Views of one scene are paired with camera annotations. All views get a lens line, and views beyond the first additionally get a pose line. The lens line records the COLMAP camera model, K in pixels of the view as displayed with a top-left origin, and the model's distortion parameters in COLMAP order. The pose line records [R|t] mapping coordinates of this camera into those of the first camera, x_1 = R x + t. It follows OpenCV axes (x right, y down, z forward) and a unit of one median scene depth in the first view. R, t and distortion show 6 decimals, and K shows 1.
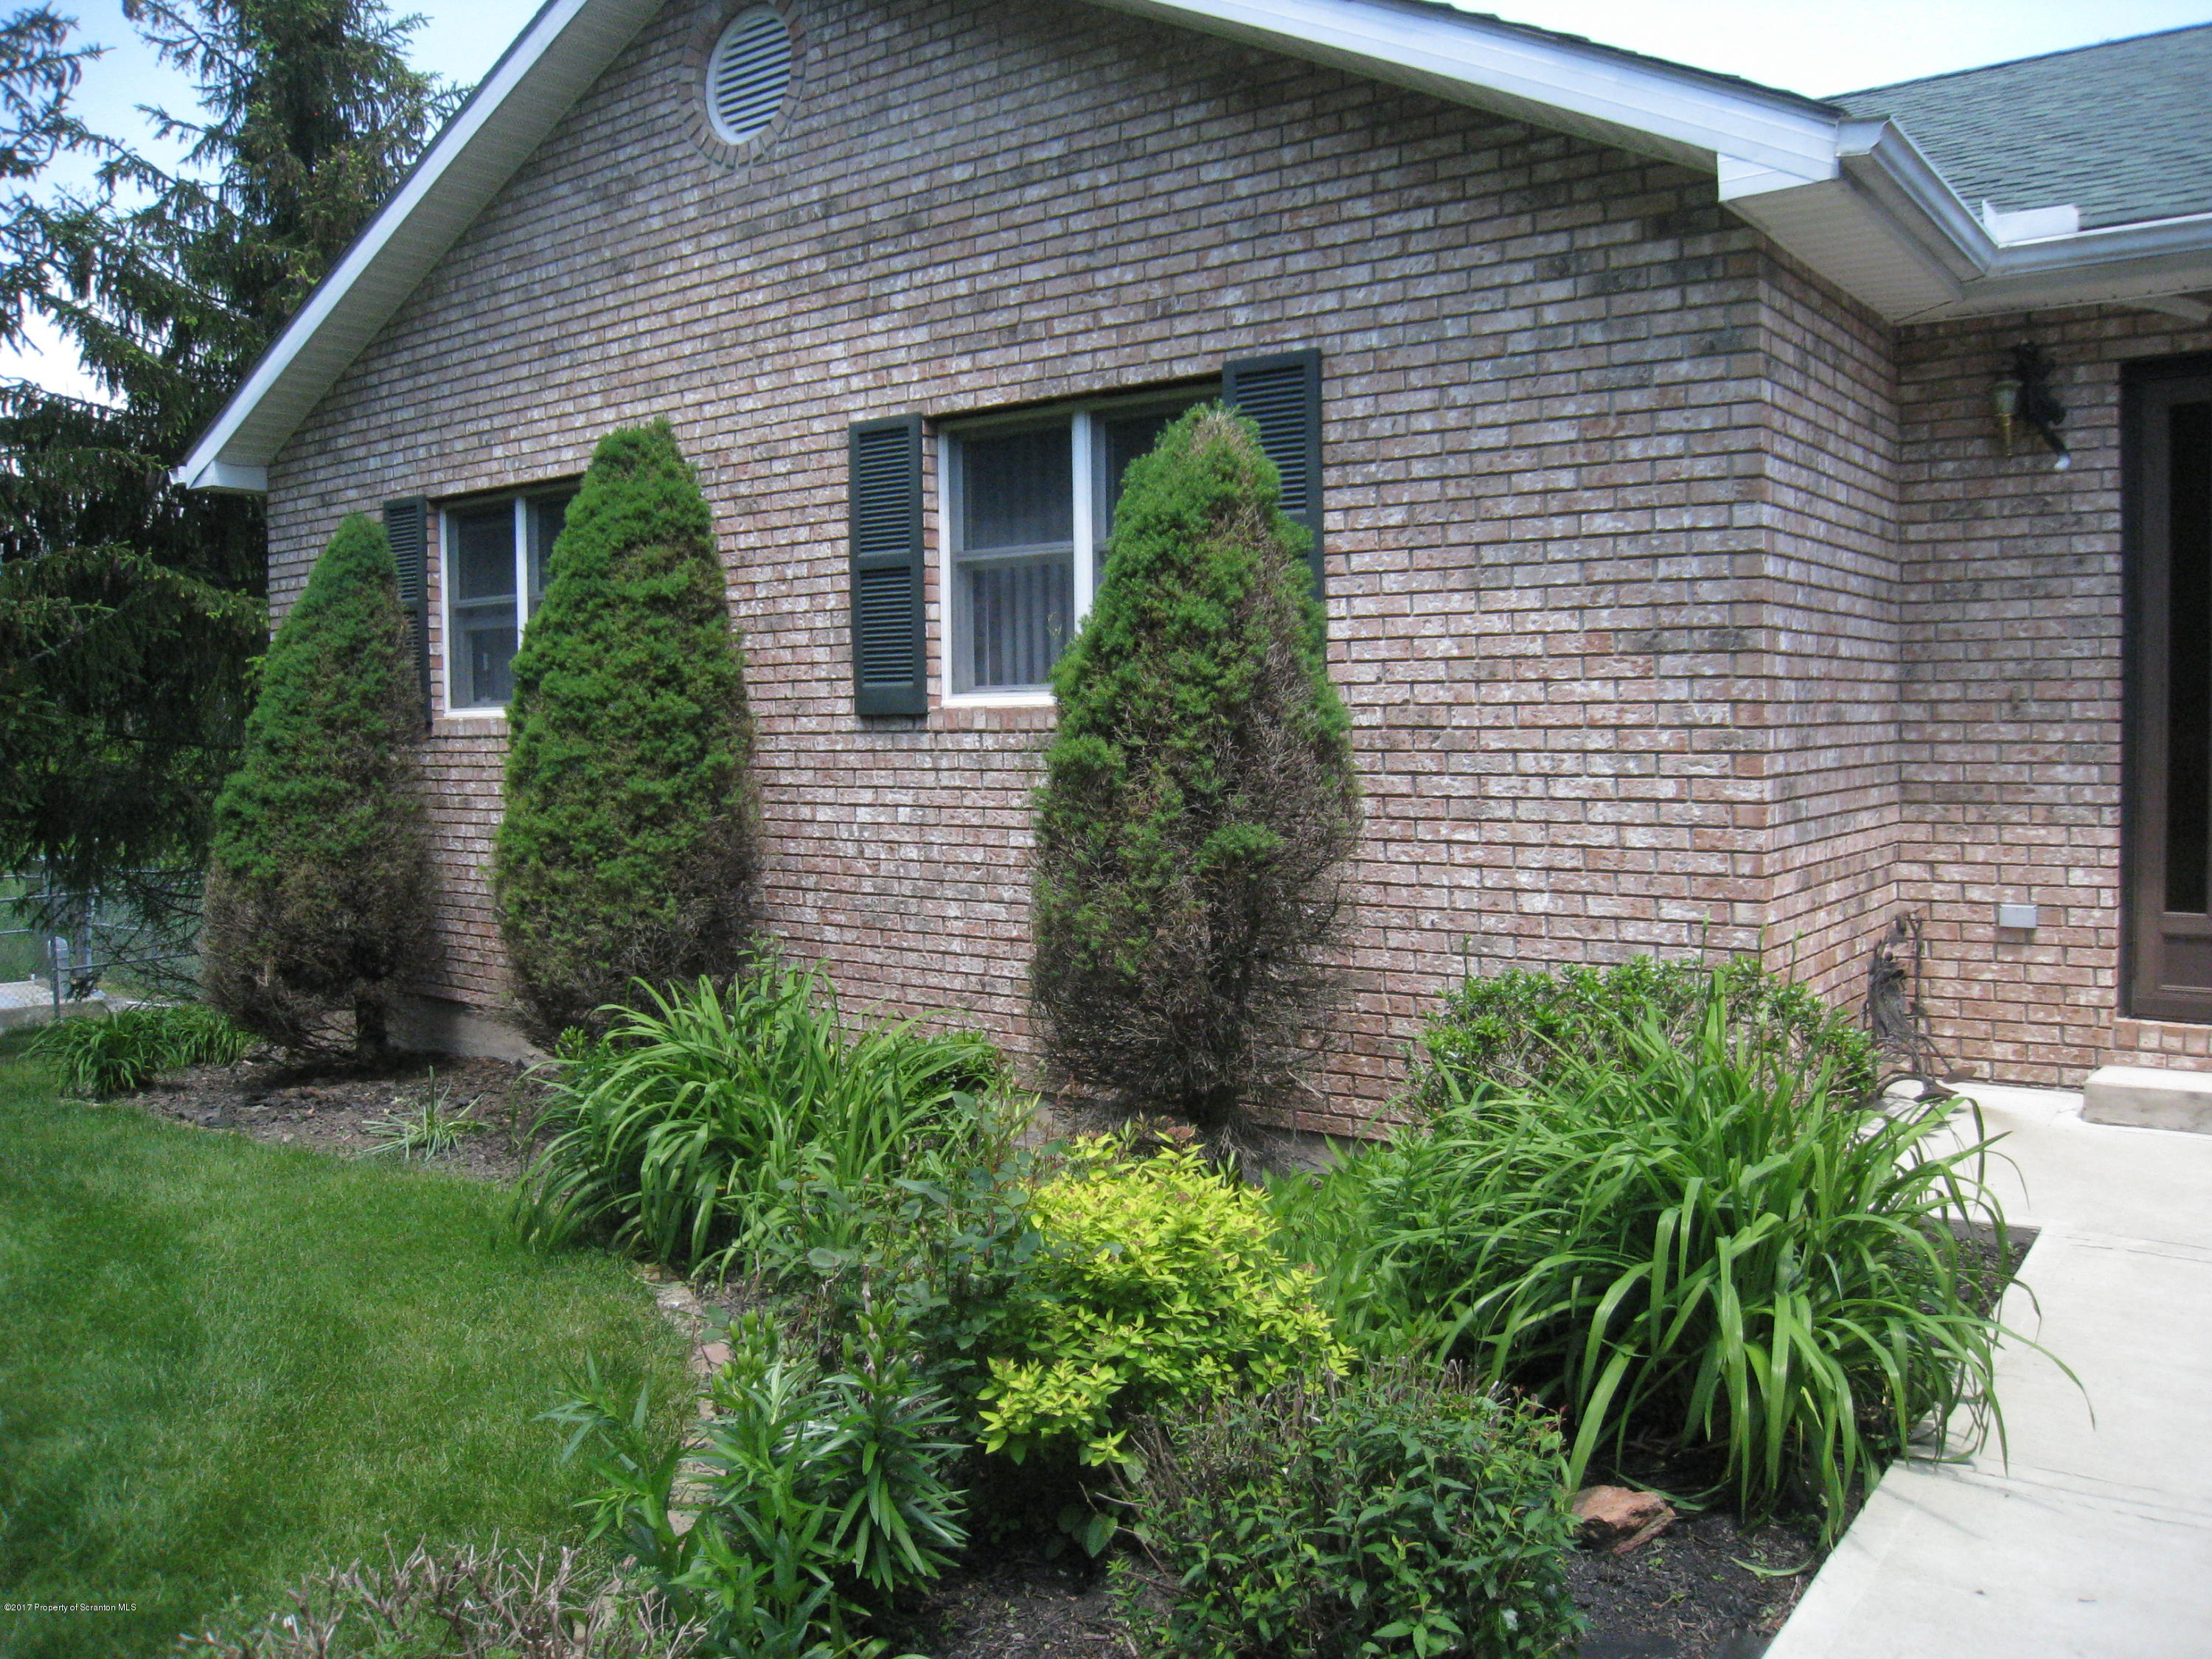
lens RADIAL K [[1805.4, 0, 1123.3], [0, 1805.4, 827.7], [0, 0, 1]] dist [-0.166168, 0.110421]
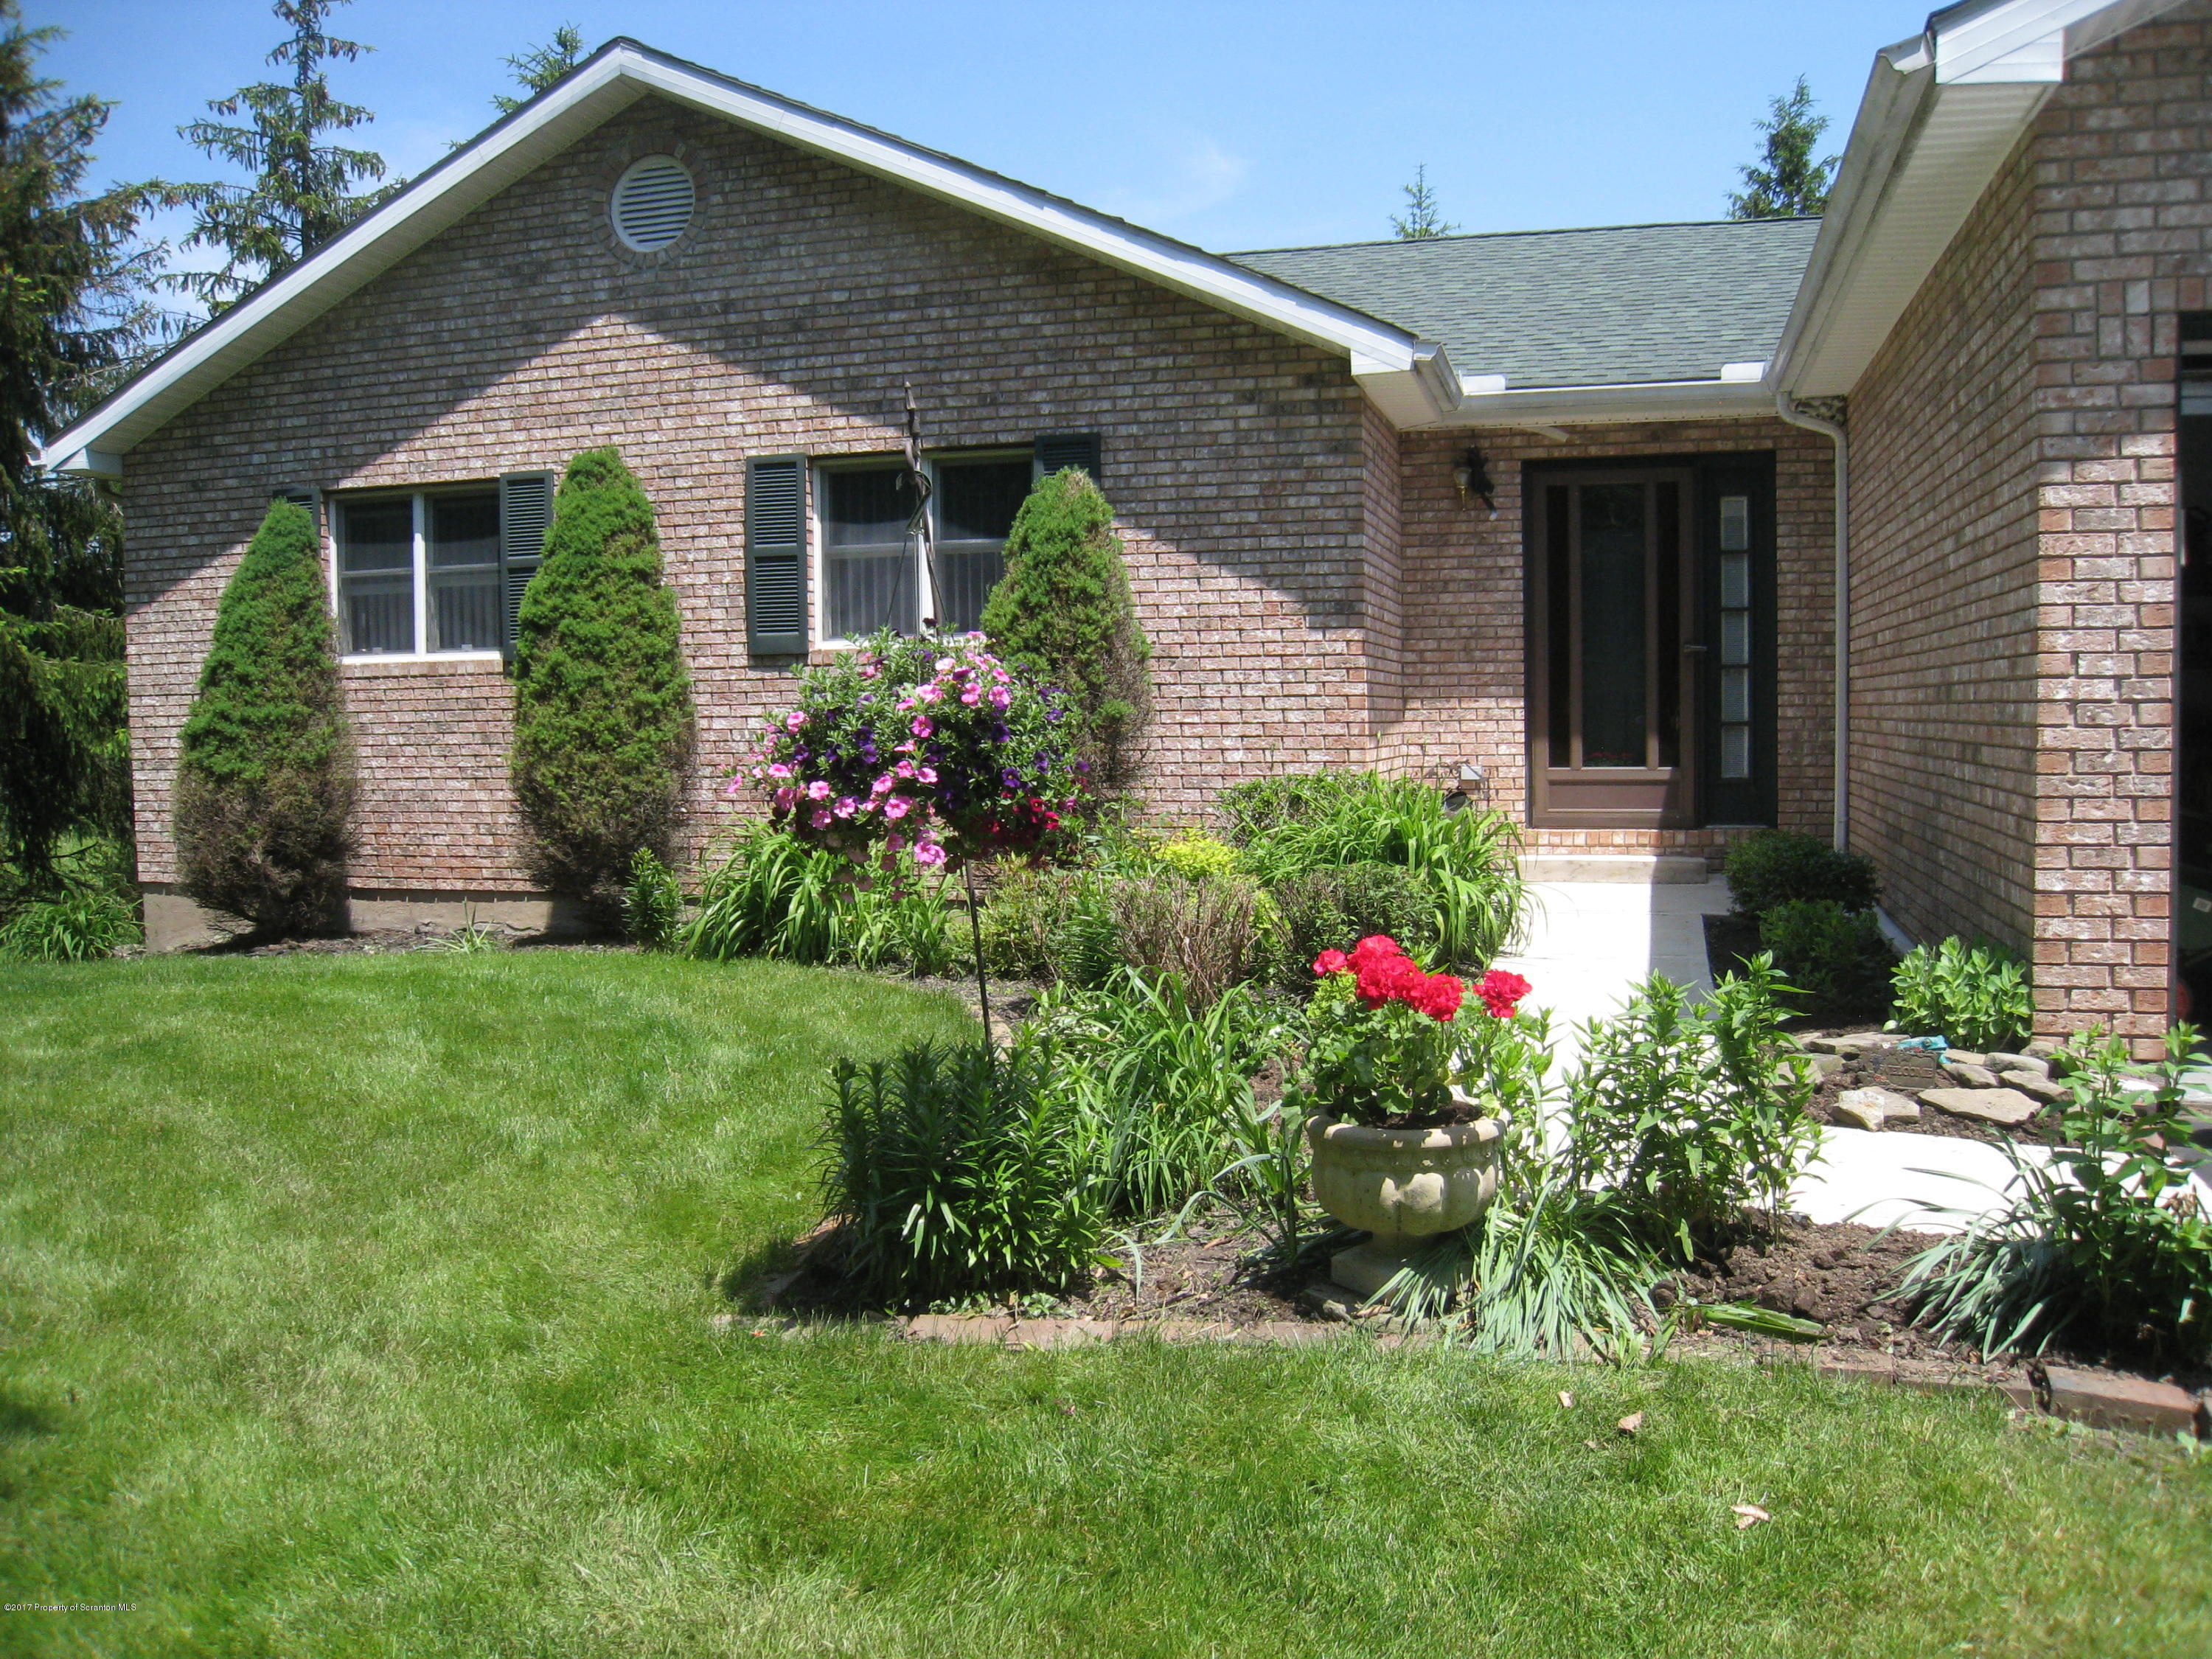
lens RADIAL K [[1805.4, 0, 1123.3], [0, 1805.4, 827.7], [0, 0, 1]] dist [-0.166168, 0.110421]
pose [[0.932647, -0.018192, 0.360331, -0.460610], [0.020228, 0.999794, -0.001878, 0.101925], [-0.360223, 0.009040, 0.932823, -0.552123]]
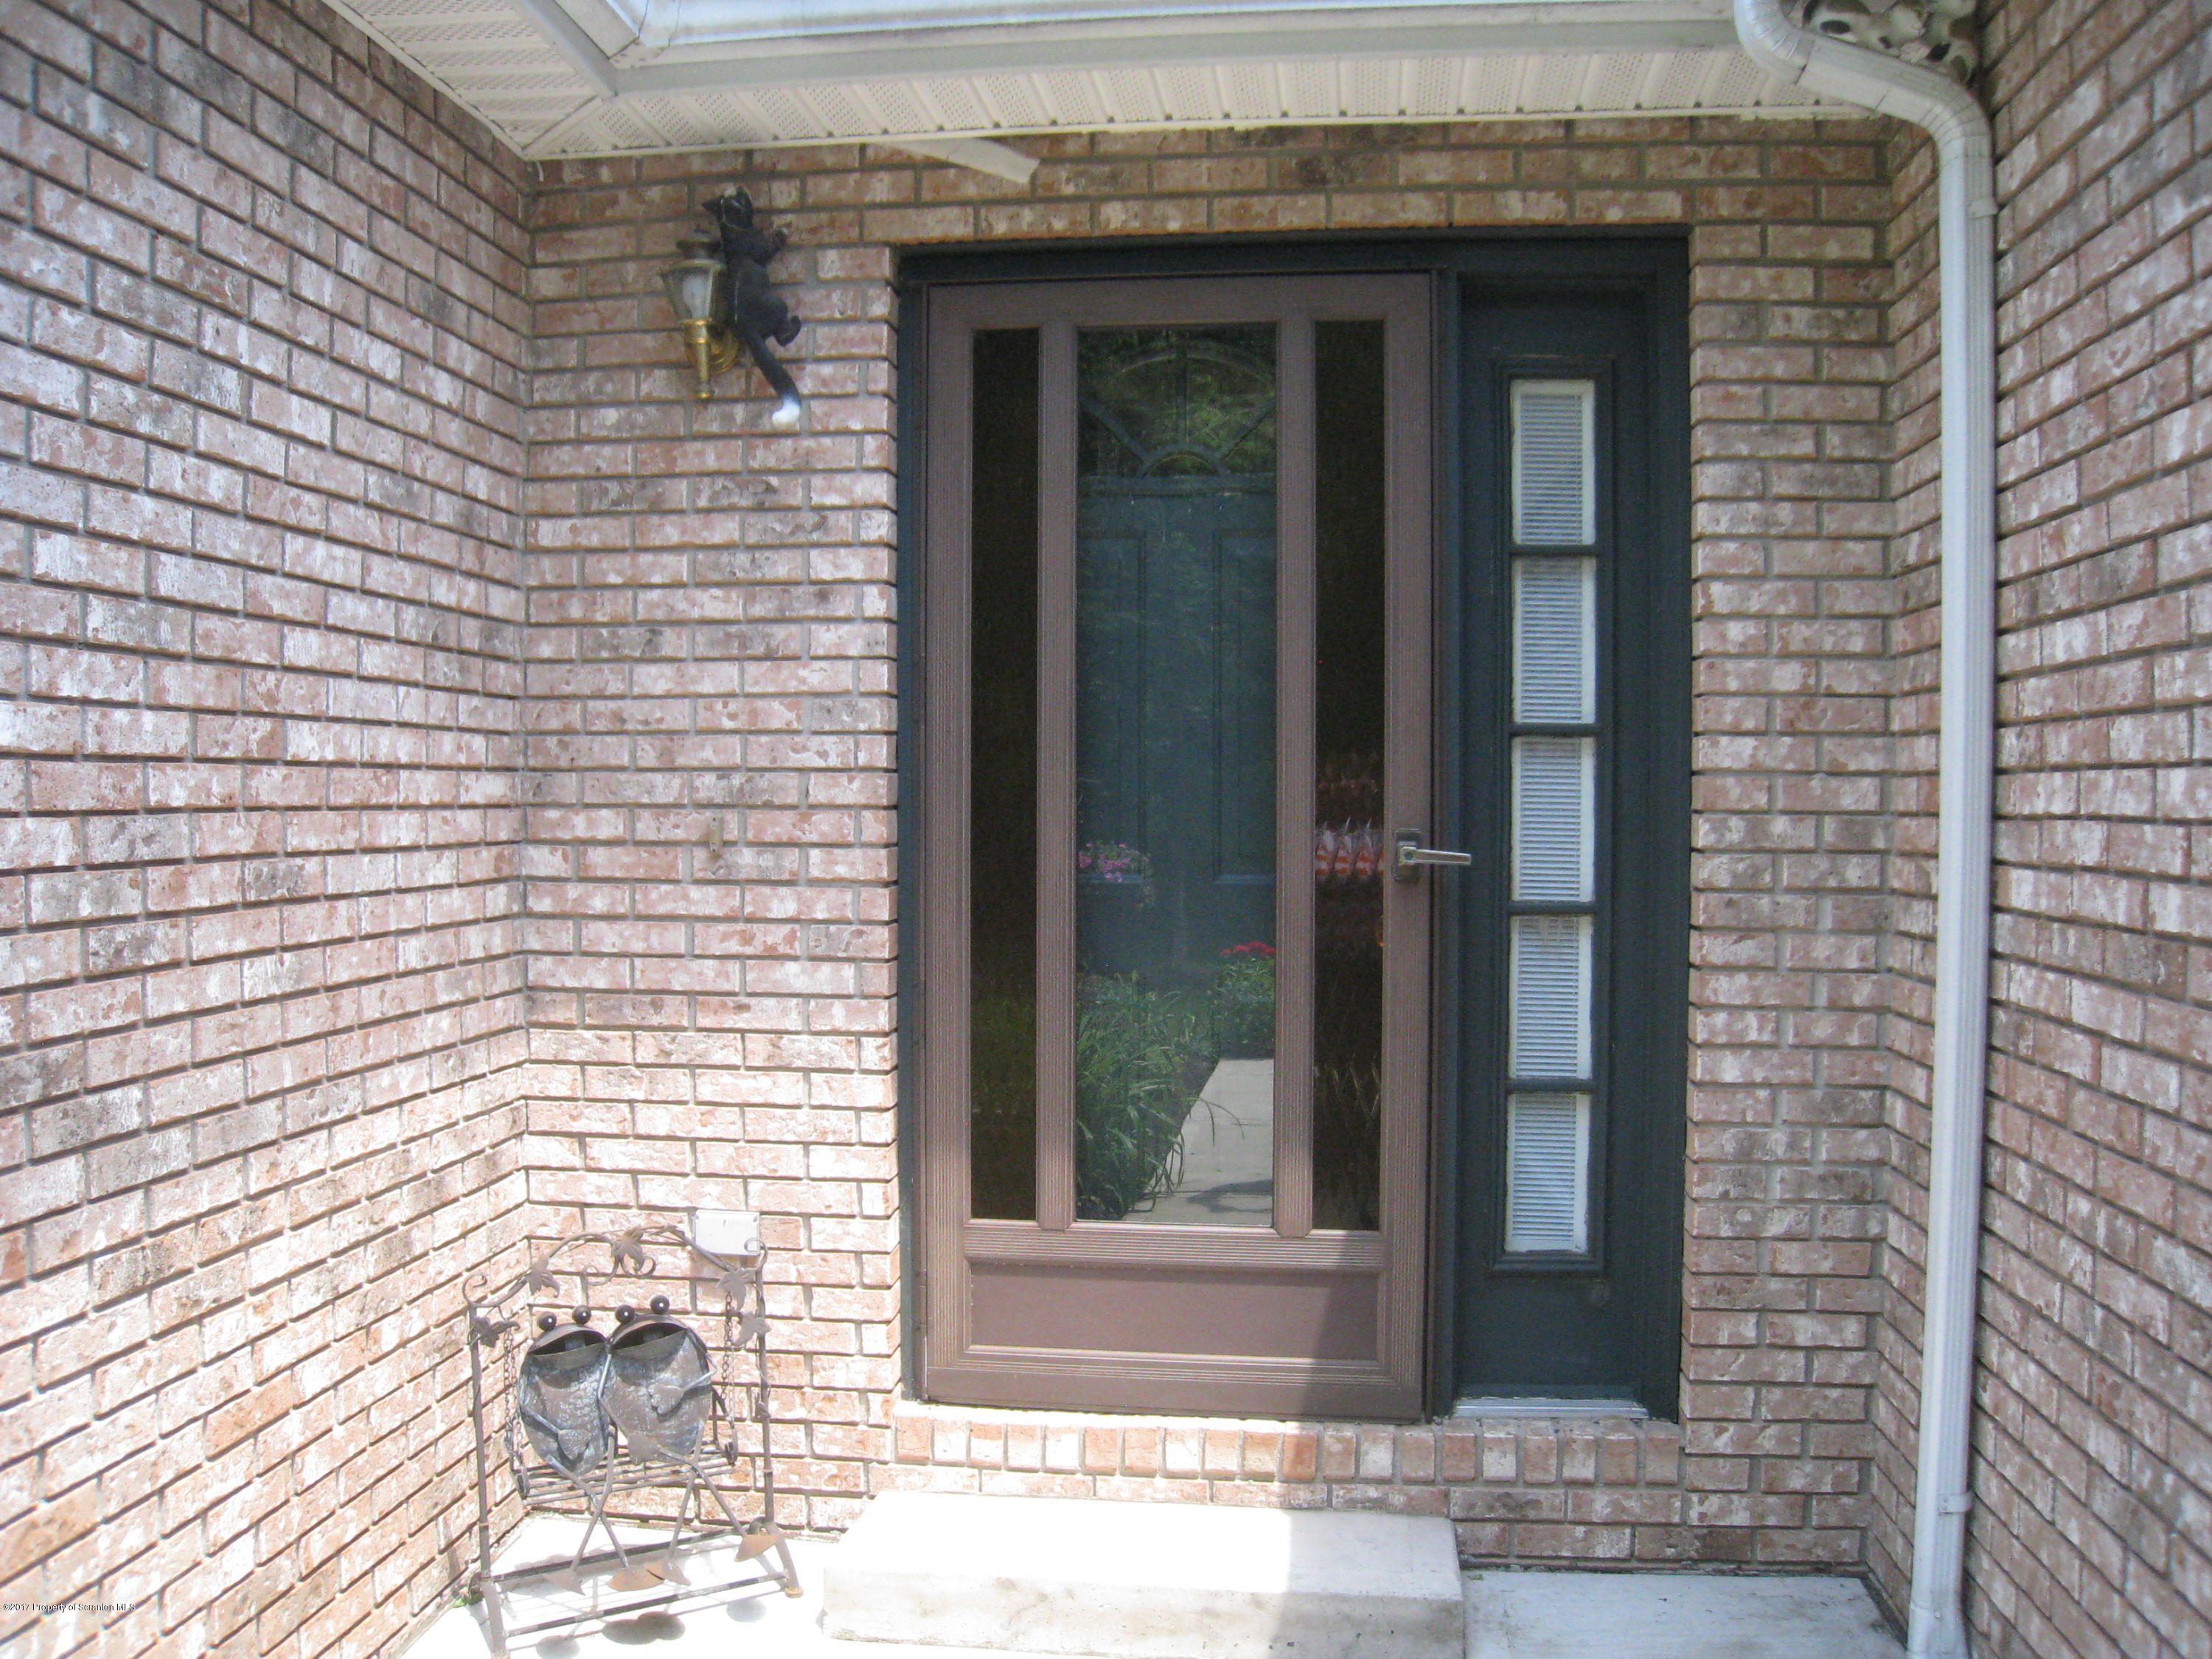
lens RADIAL K [[1805.4, 0, 1123.3], [0, 1805.4, 827.7], [0, 0, 1]] dist [-0.166168, 0.110421]
pose [[0.859755, 0.011401, 0.510579, 0.334191], [0.012499, 0.998982, -0.043354, -0.051881], [-0.510553, 0.043655, 0.858737, 0.447436]]
